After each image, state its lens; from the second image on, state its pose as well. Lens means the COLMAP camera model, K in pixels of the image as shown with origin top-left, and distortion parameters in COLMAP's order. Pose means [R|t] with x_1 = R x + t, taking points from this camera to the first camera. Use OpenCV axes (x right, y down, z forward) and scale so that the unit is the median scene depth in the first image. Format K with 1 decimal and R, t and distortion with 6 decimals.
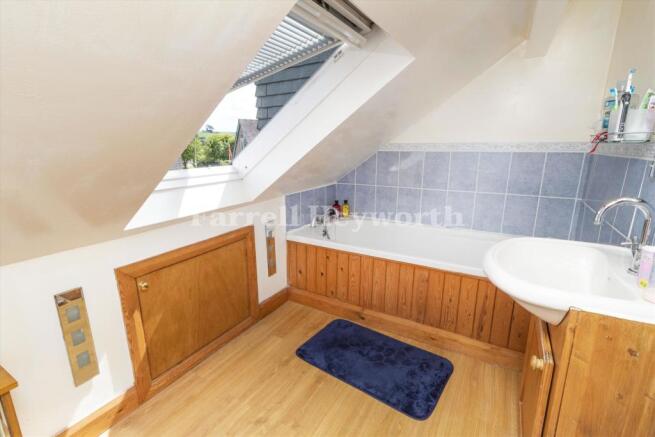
lens RADIAL K [[303.6, 0, 322.7], [0, 303.6, 216.4], [0, 0, 1]] dist [0.002482, 0.000149]
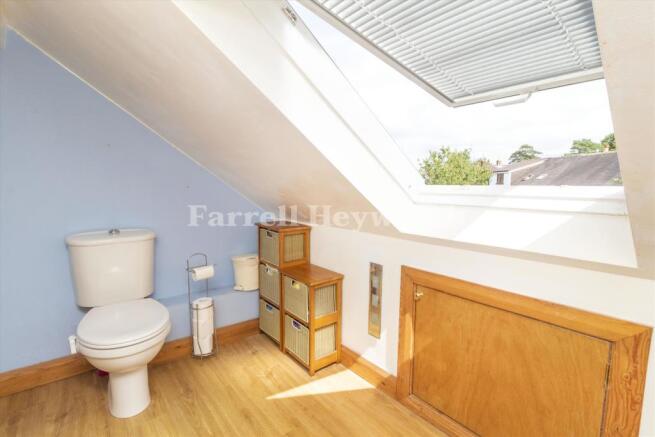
lens RADIAL K [[303.6, 0, 322.7], [0, 303.6, 216.4], [0, 0, 1]] dist [0.002482, 0.000149]
pose [[-0.338744, 0.112570, -0.934120, 0.422815], [-0.219805, 0.955876, 0.194901, -0.146140], [0.914843, 0.271345, -0.299054, 0.955530]]
